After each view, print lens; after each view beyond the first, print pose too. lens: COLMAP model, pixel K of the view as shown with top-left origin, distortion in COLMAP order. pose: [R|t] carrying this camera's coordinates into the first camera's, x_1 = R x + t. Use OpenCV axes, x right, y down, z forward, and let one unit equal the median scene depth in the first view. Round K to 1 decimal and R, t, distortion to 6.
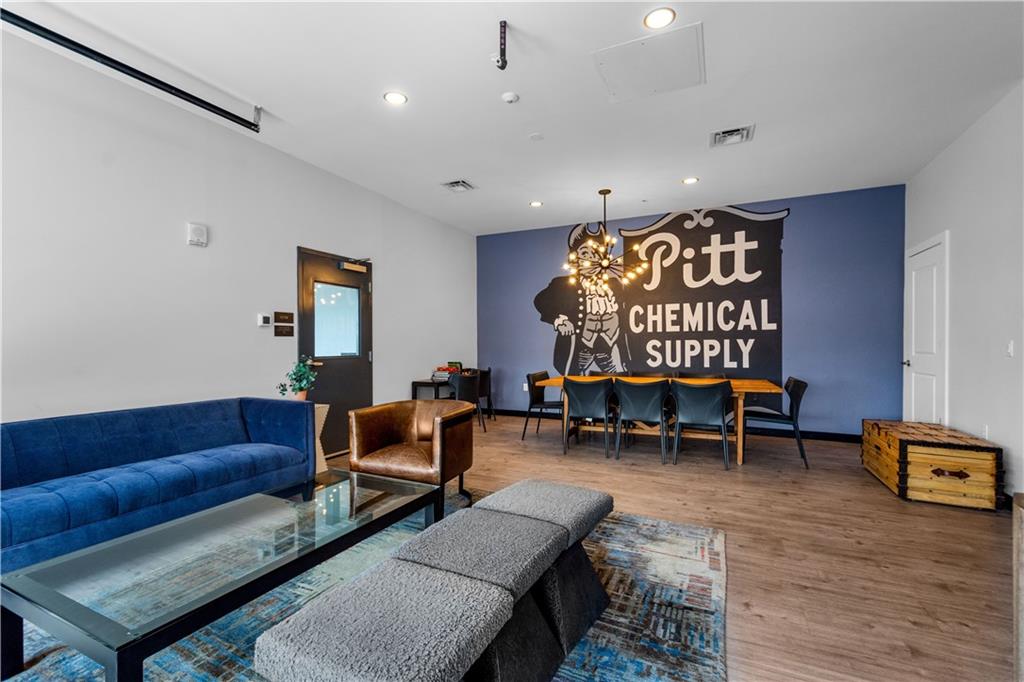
lens RADIAL K [[454.5, 0, 509.7], [0, 454.5, 345.5], [0, 0, 1]] dist [0.008308, -0.000989]
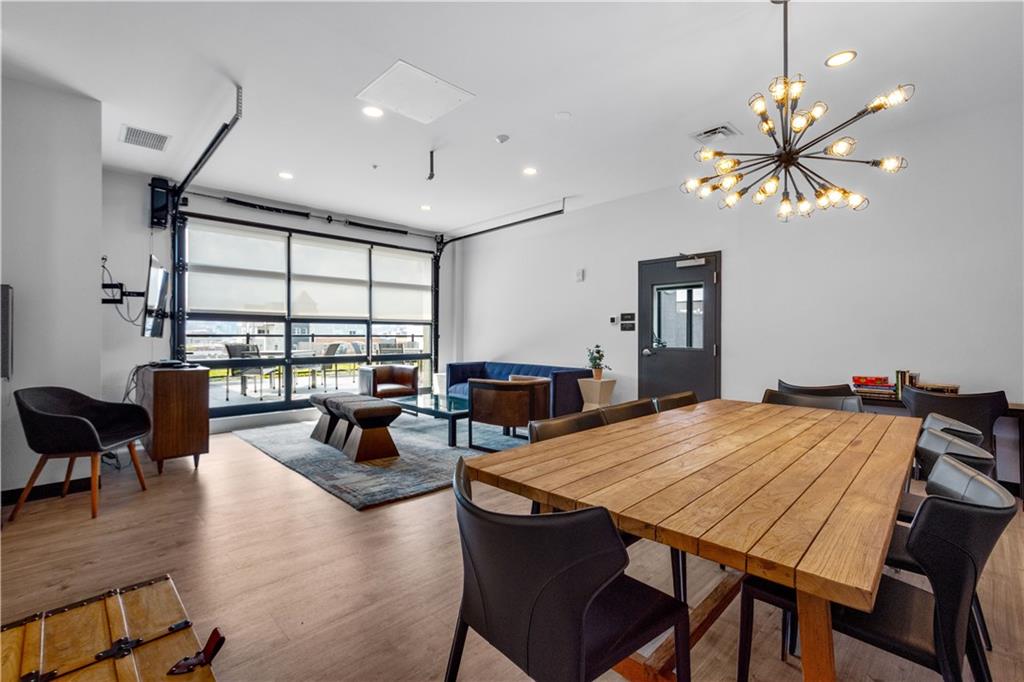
lens RADIAL K [[454.5, 0, 512.4], [0, 454.5, 337.7], [0, 0, 1]] dist [0.008308, -0.000989]
pose [[-0.338960, 0.000693, -0.940801, 0.899840], [-0.000788, 0.999999, 0.001021, -0.000199], [0.940801, 0.001087, -0.338959, 1.121558]]
